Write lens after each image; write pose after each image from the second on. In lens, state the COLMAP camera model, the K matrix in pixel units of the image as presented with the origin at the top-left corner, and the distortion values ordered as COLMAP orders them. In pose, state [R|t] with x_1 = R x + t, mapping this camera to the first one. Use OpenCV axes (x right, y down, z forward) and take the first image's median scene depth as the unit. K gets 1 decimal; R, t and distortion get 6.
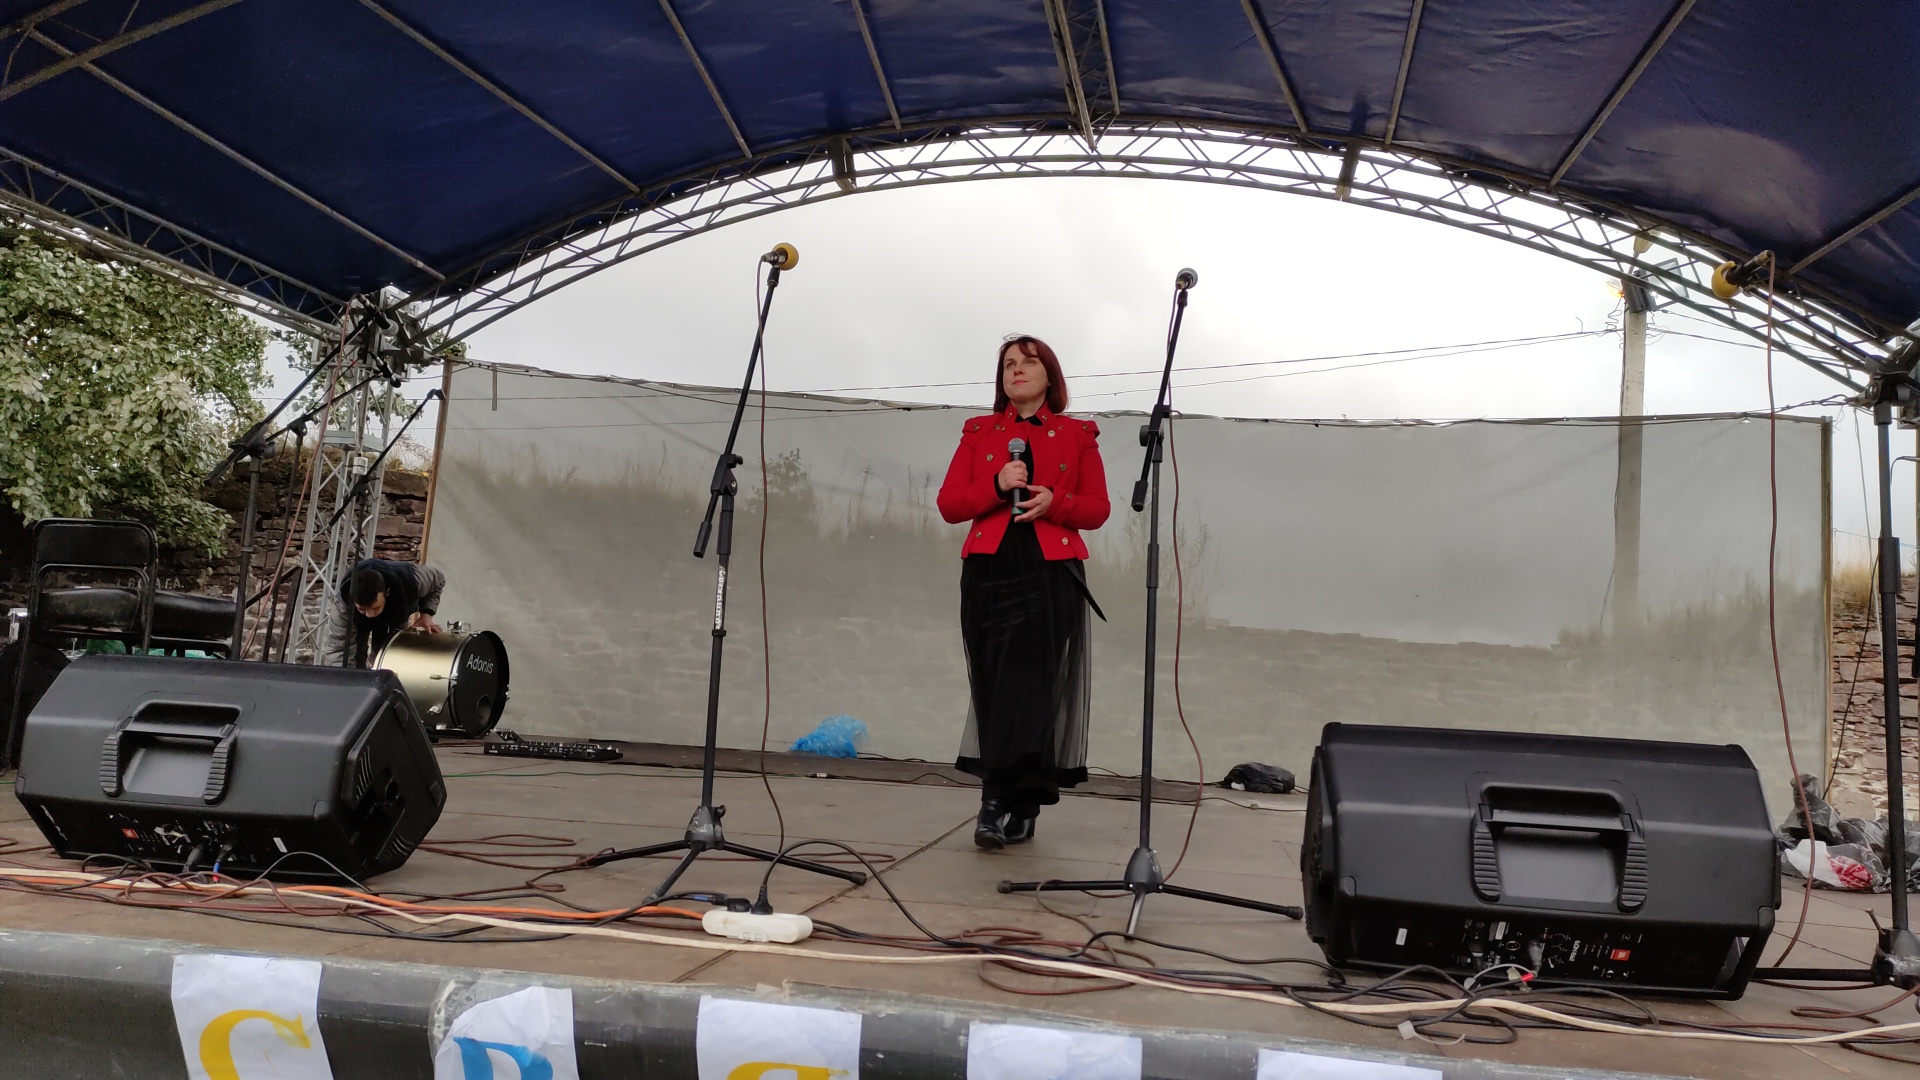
lens RADIAL K [[1402.5, 0, 960.0], [0, 1402.5, 540.0], [0, 0, 1]] dist [0.088374, -0.085219]
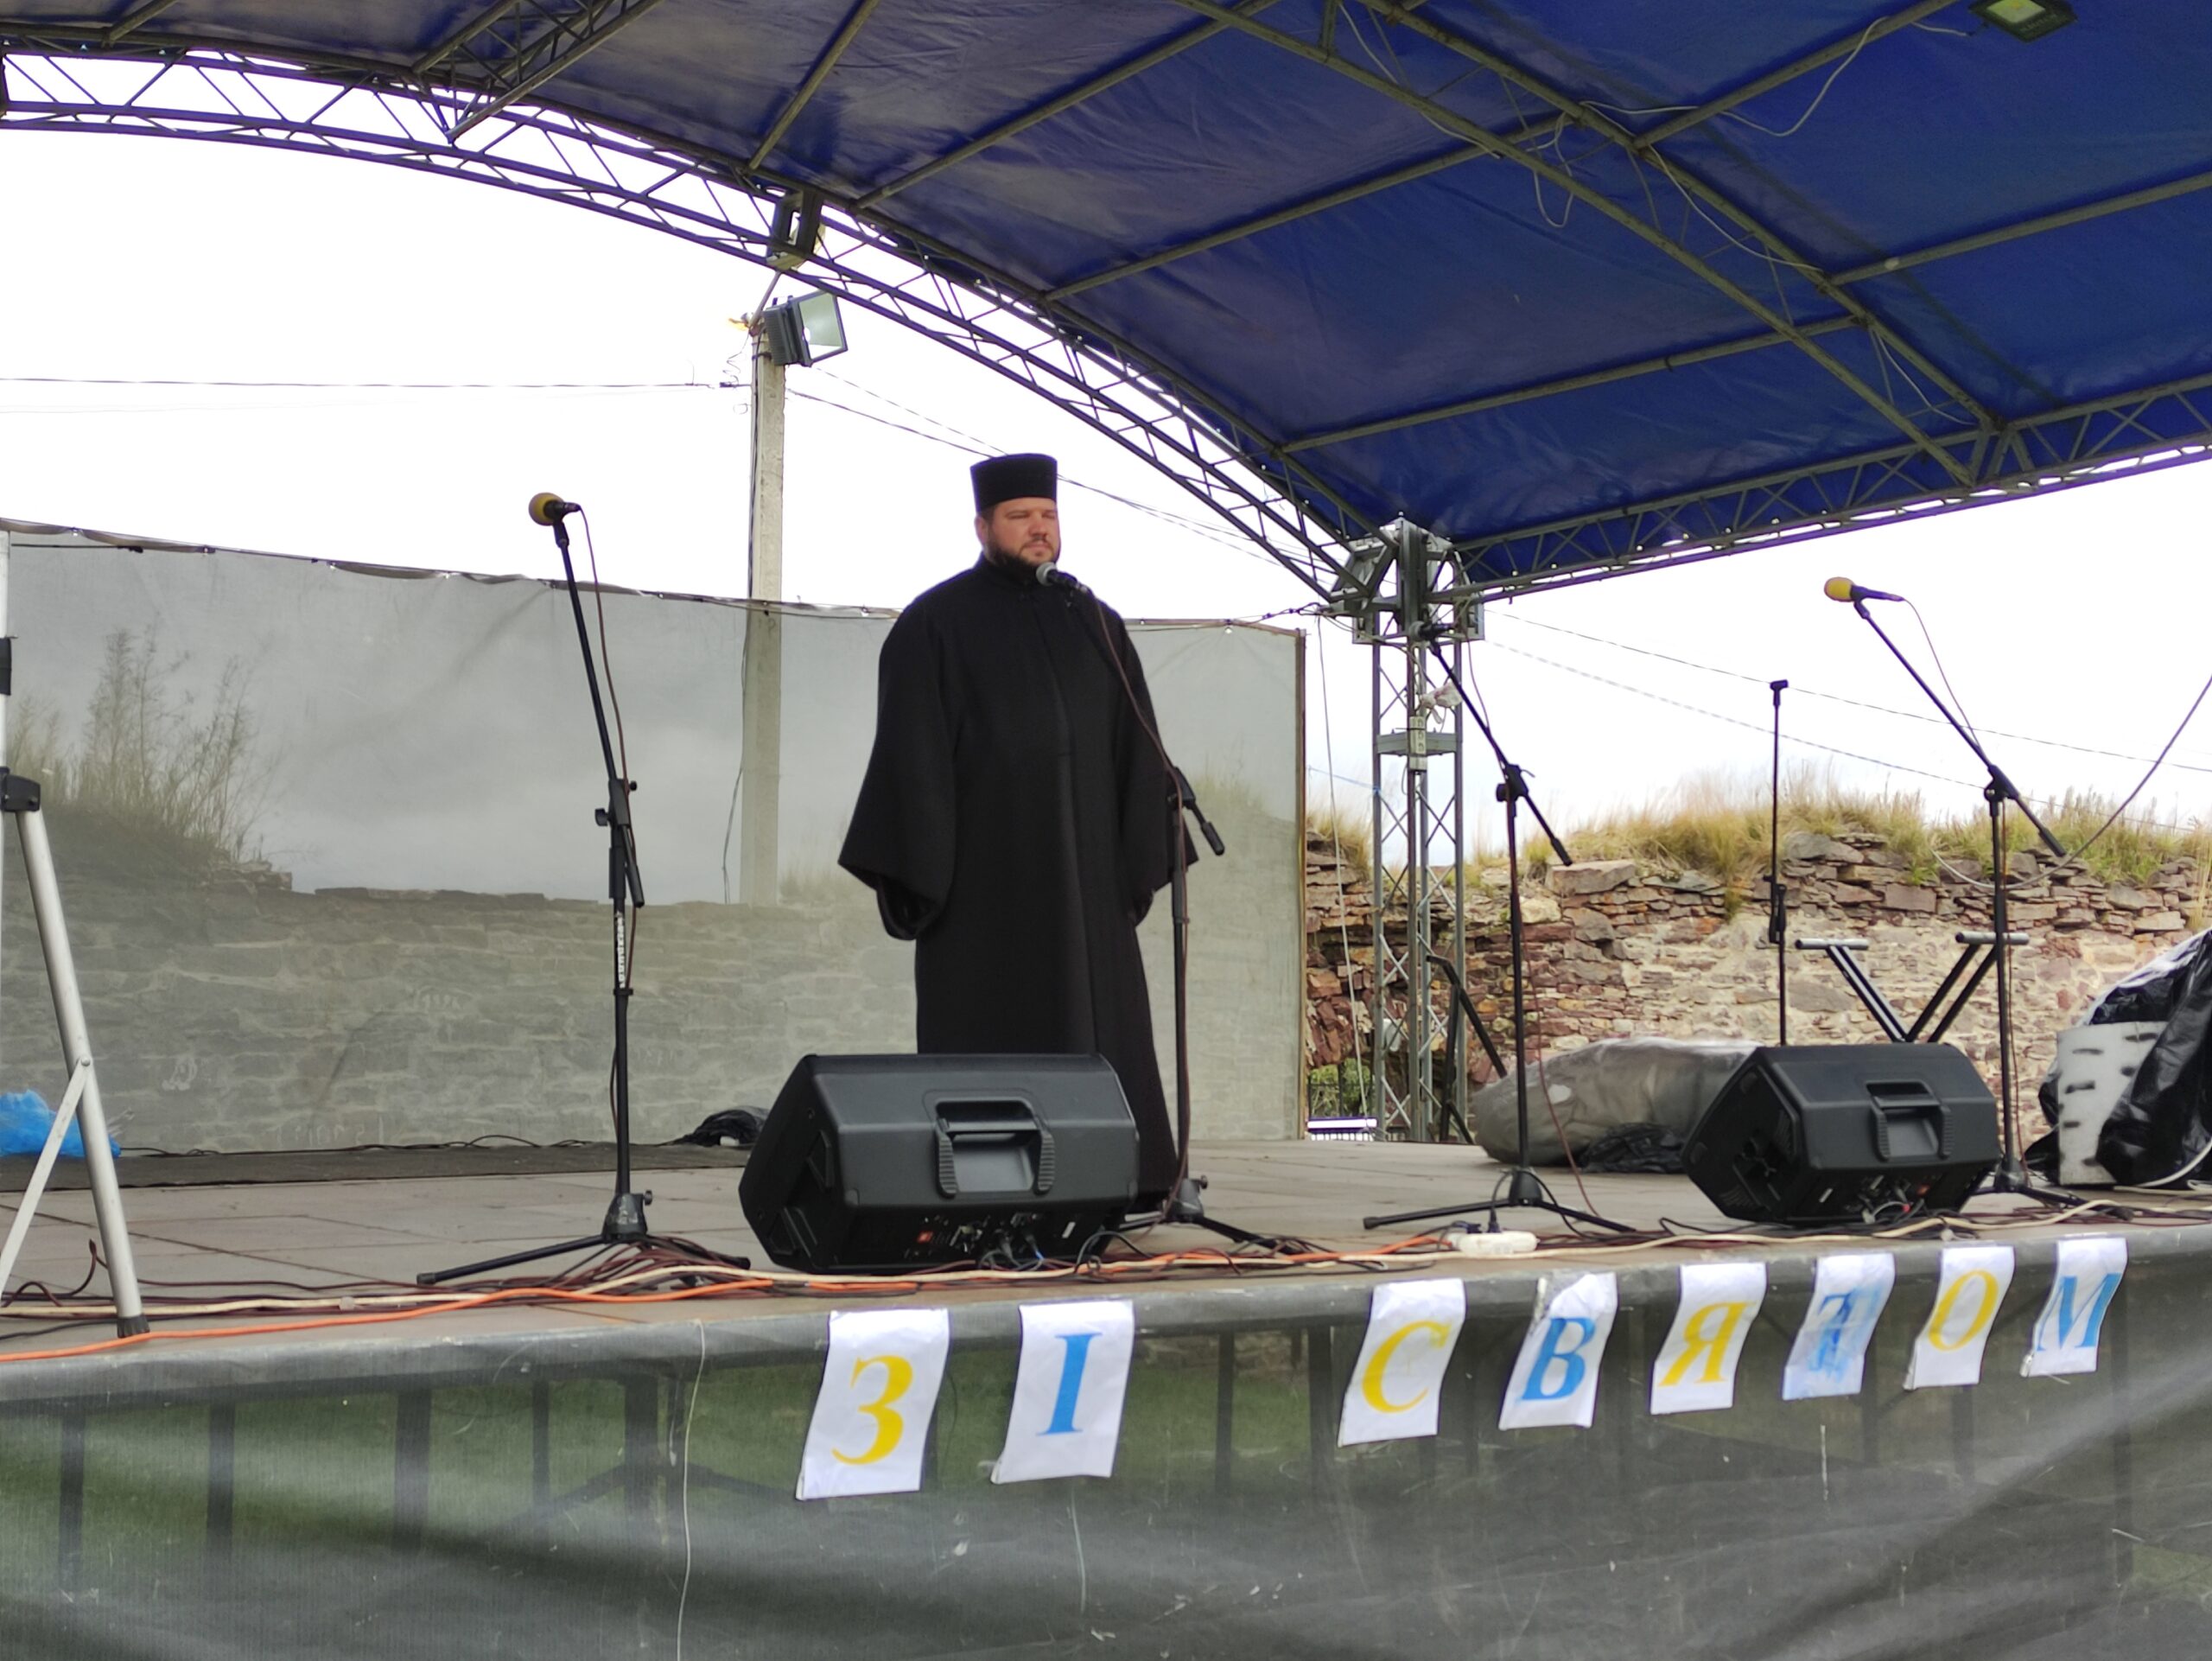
lens RADIAL K [[3079.7, 0, 1106.0], [0, 3079.7, 830.5], [0, 0, 1]] dist [0.121905, -0.357977]
pose [[0.729164, -0.018017, 0.684101, -0.628067], [-0.030457, 0.997808, 0.058742, -0.064934], [-0.683661, -0.063668, 0.727018, -0.194999]]
